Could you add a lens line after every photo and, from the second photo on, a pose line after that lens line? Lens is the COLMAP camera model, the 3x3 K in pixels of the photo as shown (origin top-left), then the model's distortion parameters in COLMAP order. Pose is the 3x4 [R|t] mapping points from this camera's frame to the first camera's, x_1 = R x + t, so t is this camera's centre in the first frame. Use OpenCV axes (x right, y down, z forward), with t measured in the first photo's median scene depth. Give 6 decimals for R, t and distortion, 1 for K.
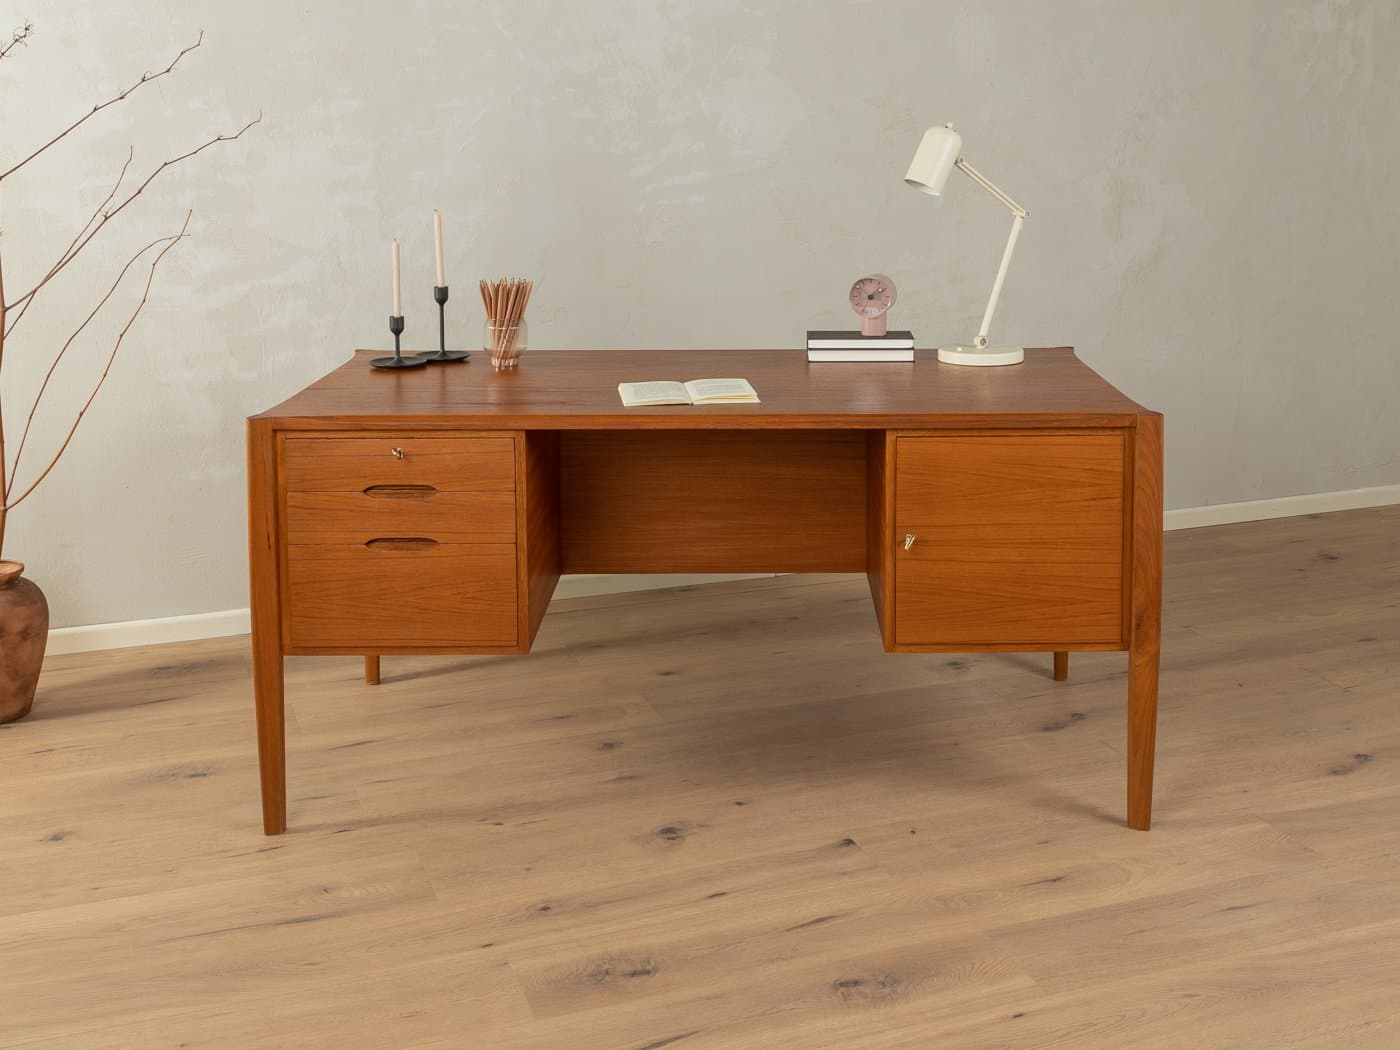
lens RADIAL K [[1306.1, 0, 687.6], [0, 1306.1, 448.2], [0, 0, 1]] dist [0.000524, 0.005611]
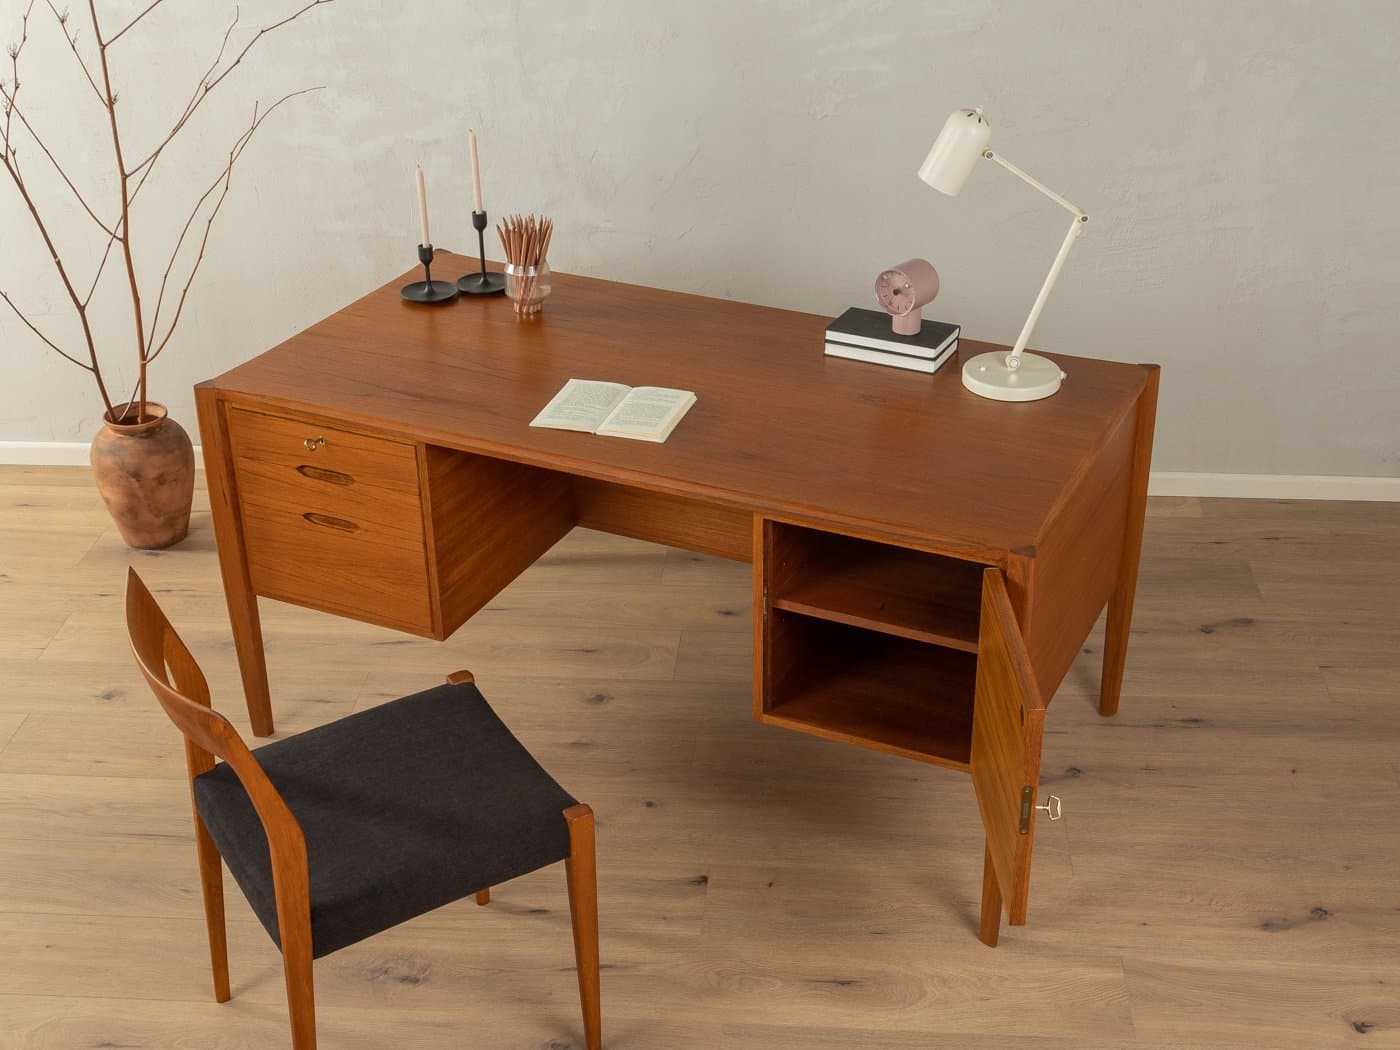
lens RADIAL K [[1403.7, 0, 775.0], [0, 1403.7, 579.7], [0, 0, 1]] dist [0.006520, -0.008058]
pose [[0.940762, 0.189003, -0.281504, 0.435781], [-0.090697, 0.940249, 0.328186, -0.282007], [0.326712, -0.283213, 0.901693, 0.092771]]
